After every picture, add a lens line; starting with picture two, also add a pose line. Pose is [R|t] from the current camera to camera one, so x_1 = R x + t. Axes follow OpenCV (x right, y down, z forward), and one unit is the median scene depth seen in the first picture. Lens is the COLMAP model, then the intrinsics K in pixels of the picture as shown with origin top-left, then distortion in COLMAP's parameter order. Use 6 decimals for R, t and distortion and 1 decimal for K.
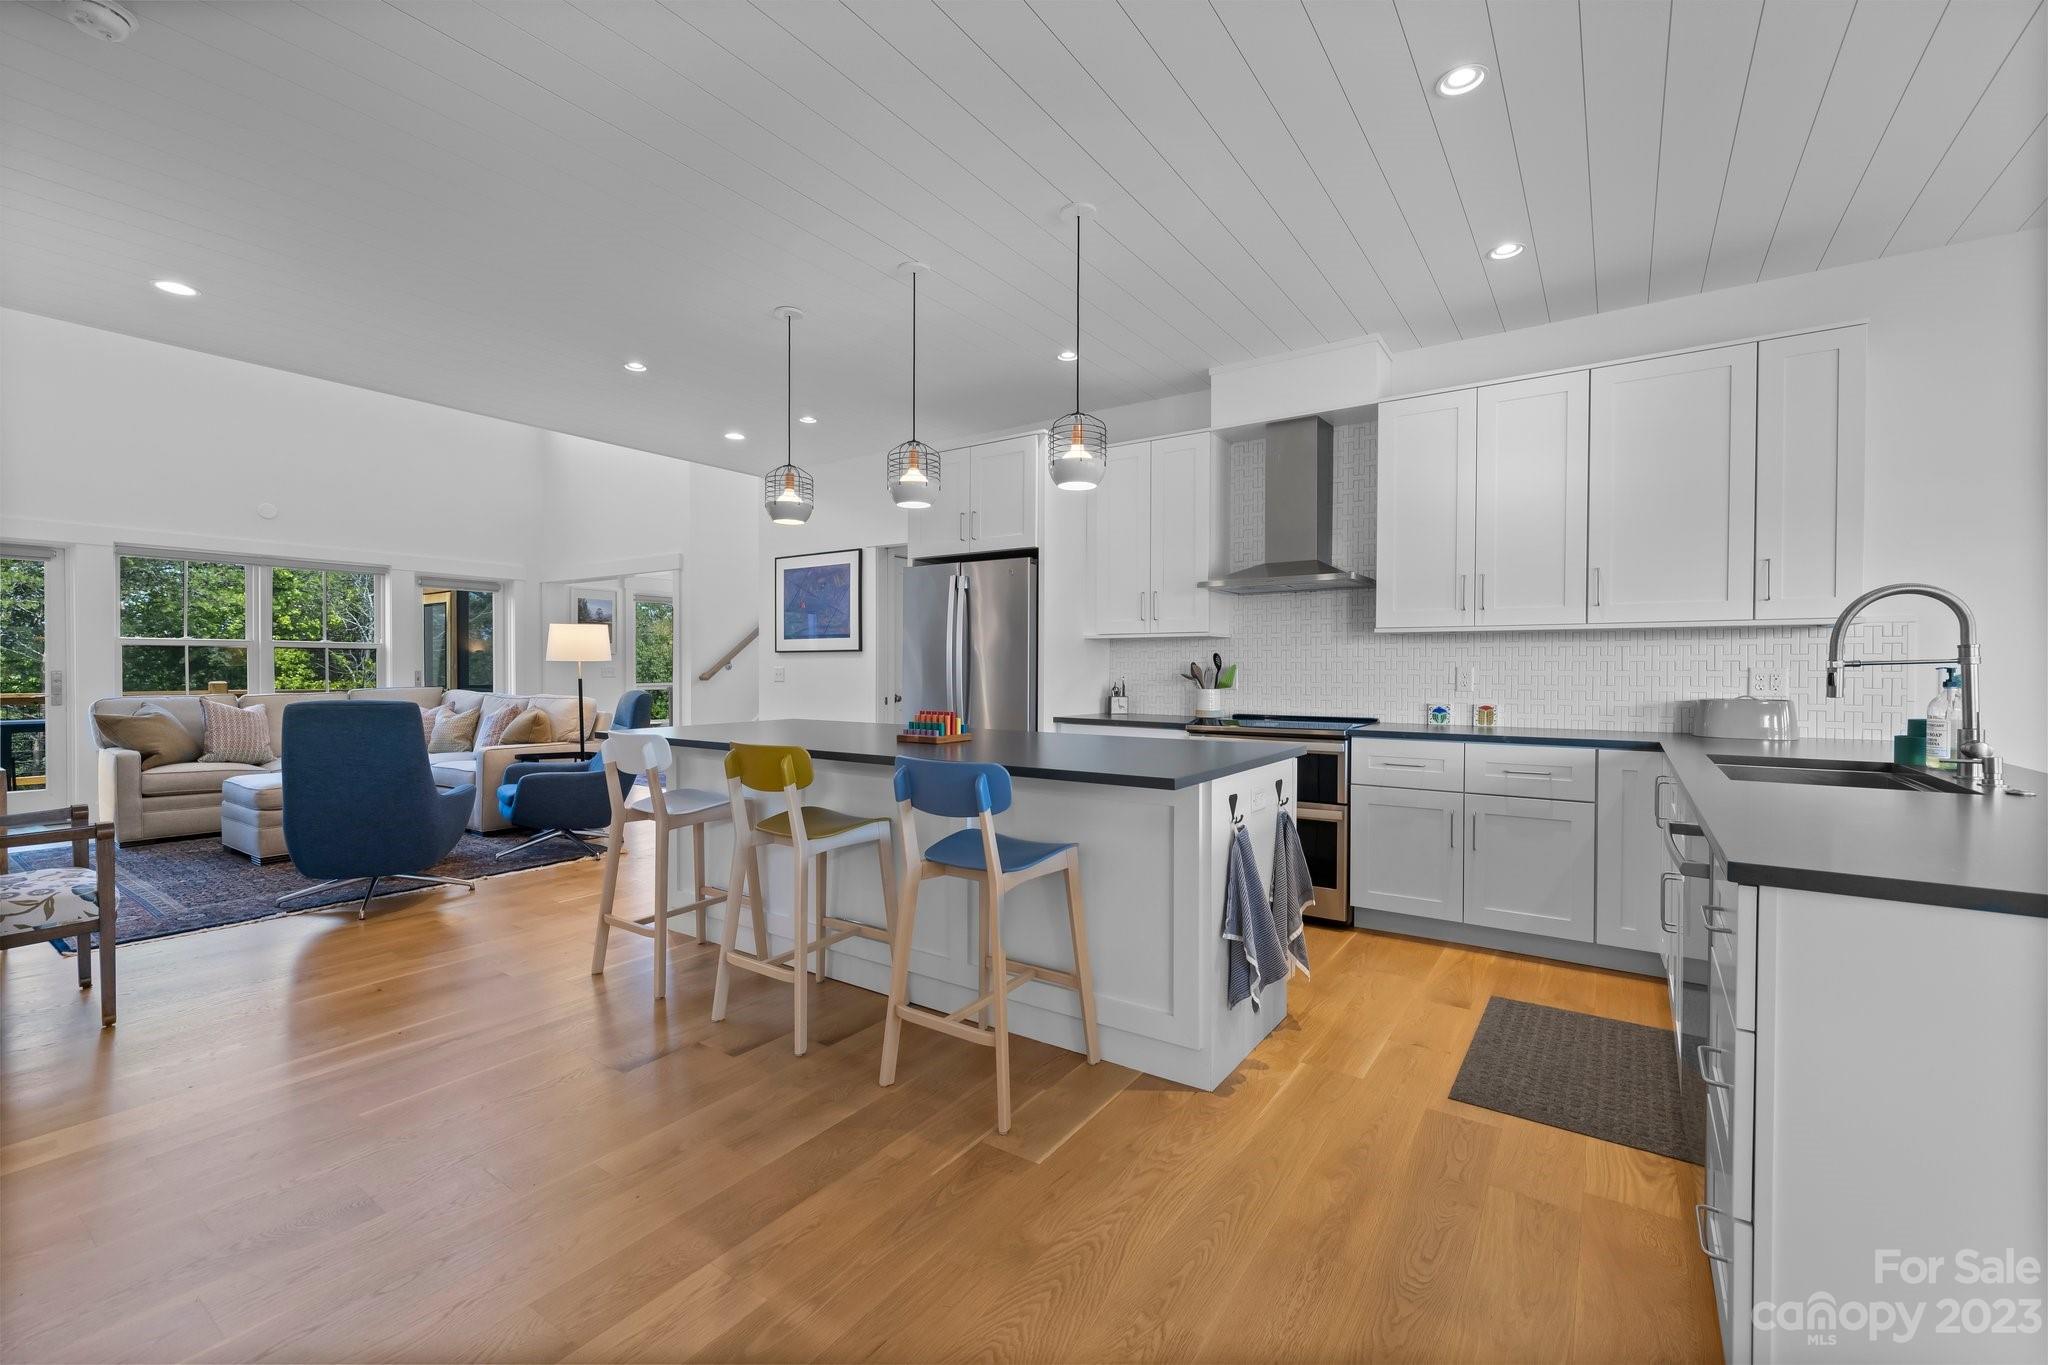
lens RADIAL K [[858.5, 0, 1024.0], [0, 858.5, 682.5], [0, 0, 1]] dist [0.000592, 0.000094]
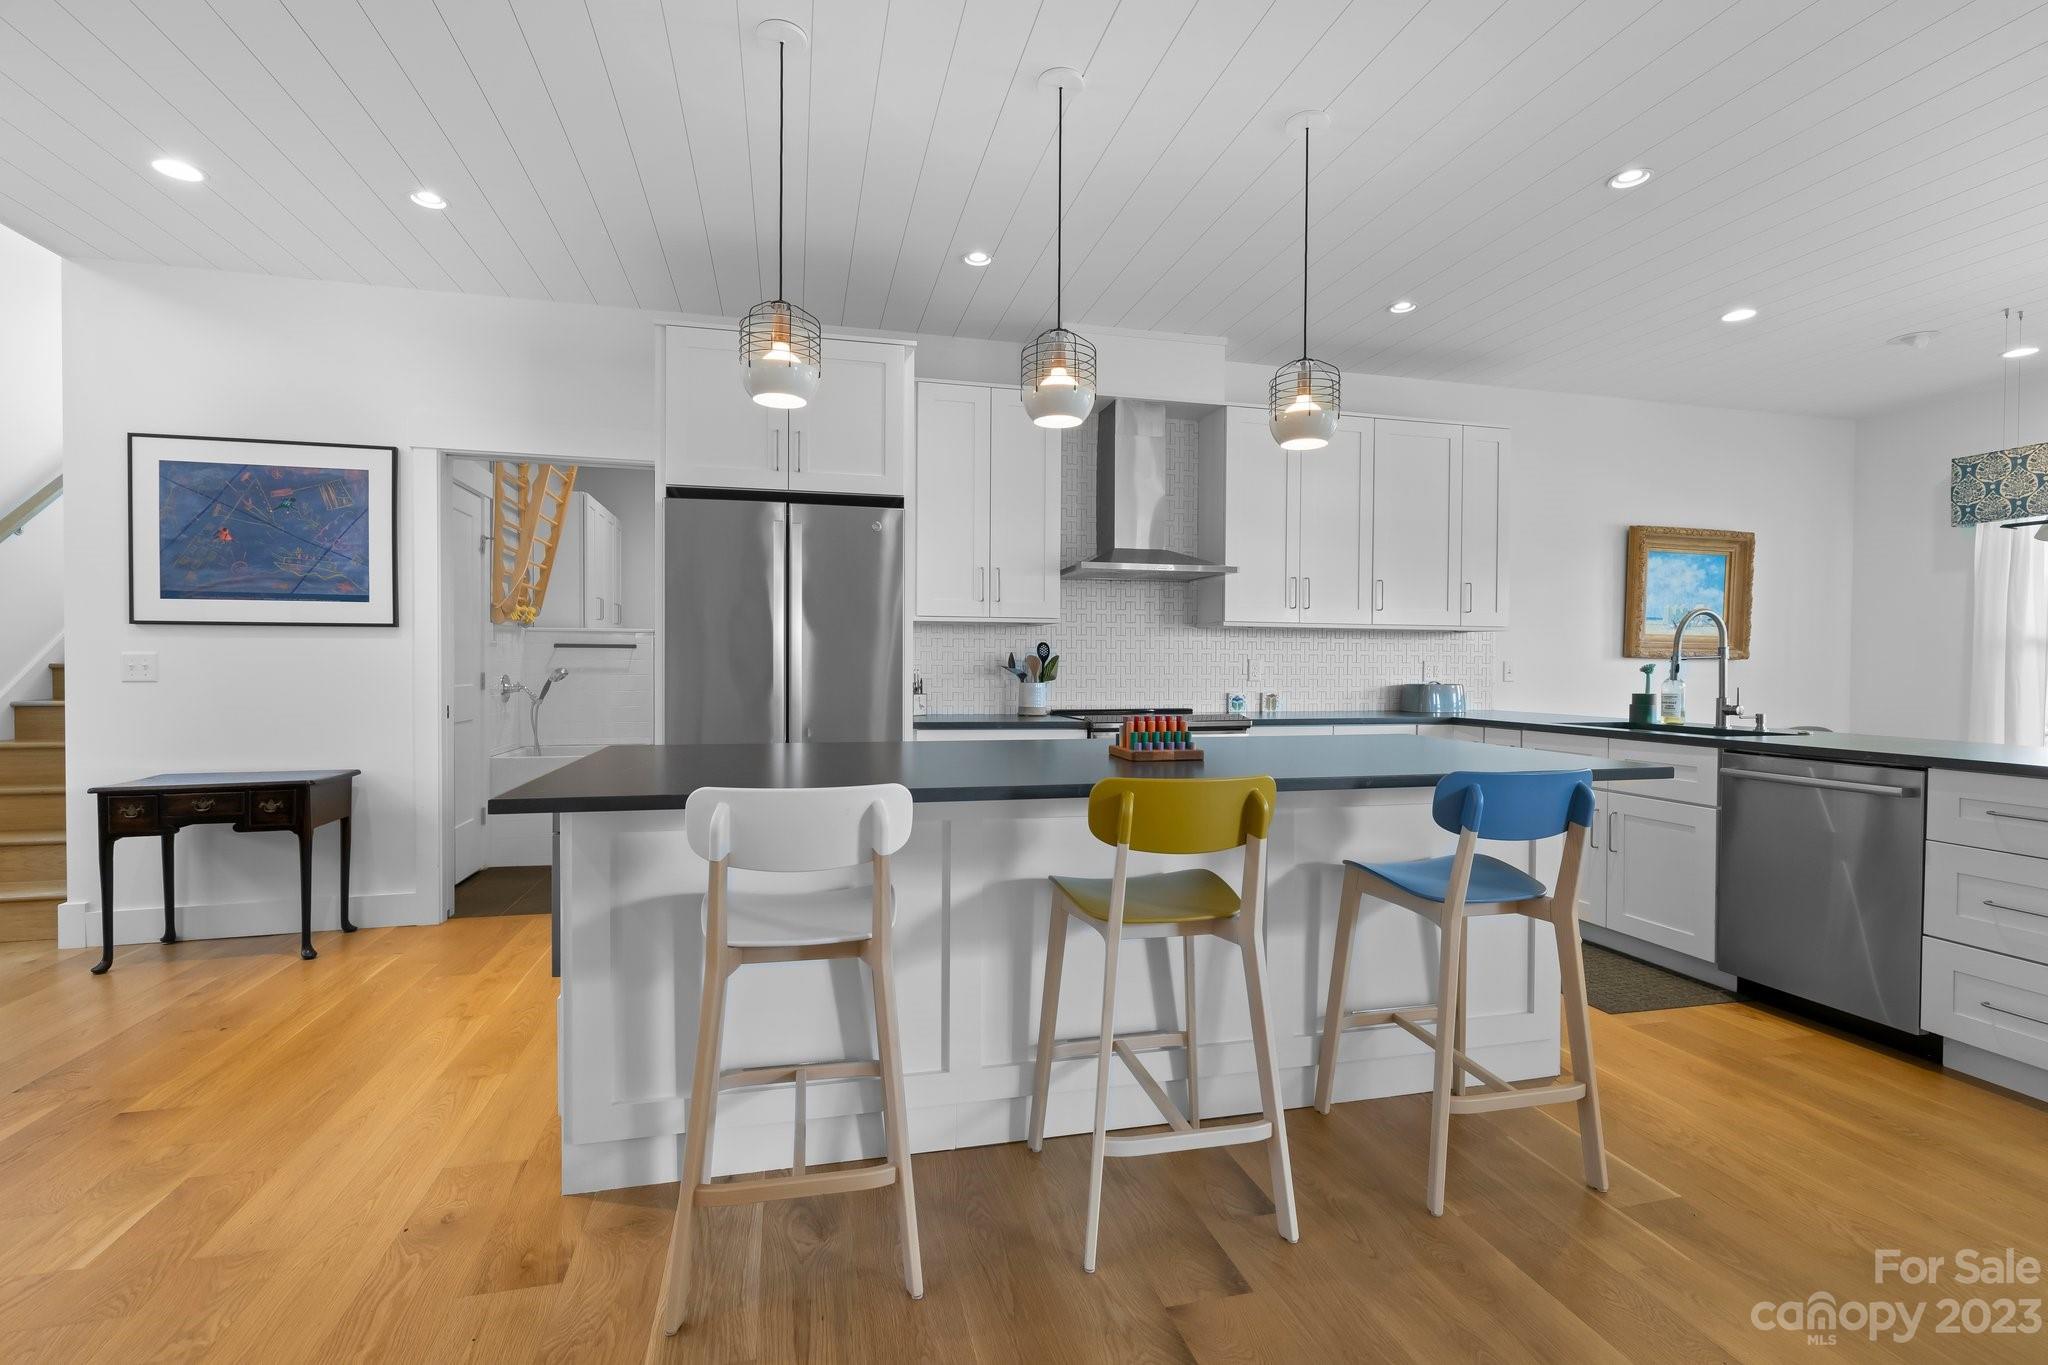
lens RADIAL K [[932.0, 0, 1024.0], [0, 932.0, 682.5], [0, 0, 1]] dist [-0.002618, -0.000325]
pose [[0.660527, -0.014453, 0.750663, -0.548423], [0.009405, 0.999896, 0.010976, -0.003535], [-0.750743, -0.000190, 0.660594, 0.401231]]
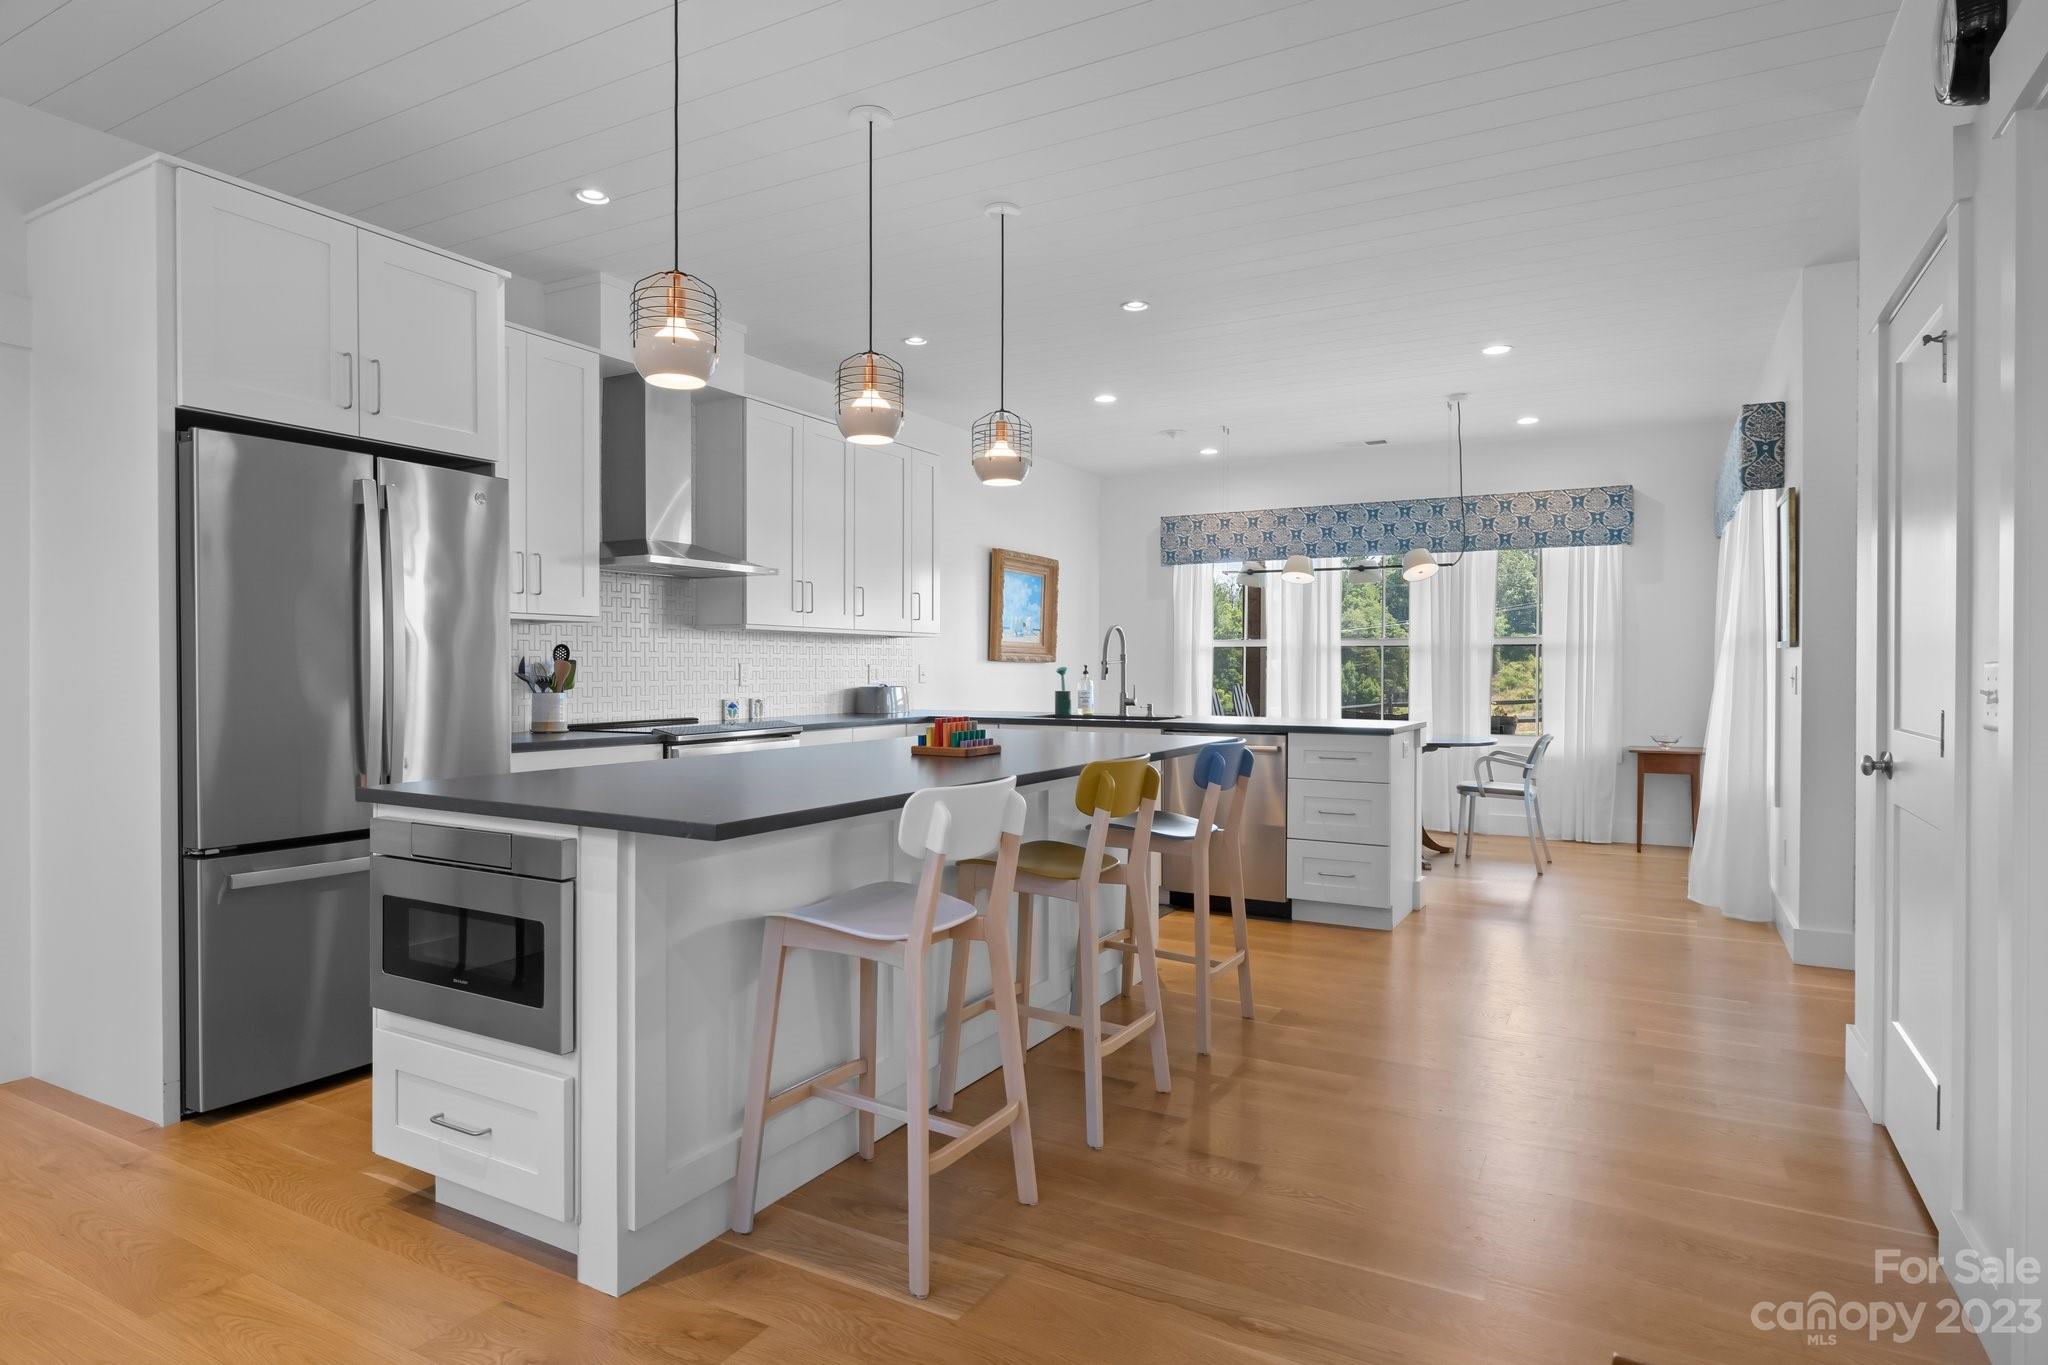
lens RADIAL K [[1134.4, 0, 1024.0], [0, 1134.4, 682.5], [0, 0, 1]] dist [0.001348, 0.001482]
pose [[-0.098688, -0.016043, 0.994989, -0.845253], [0.015066, 0.999731, 0.017614, -0.012788], [-0.995004, 0.016729, -0.098419, 0.744994]]
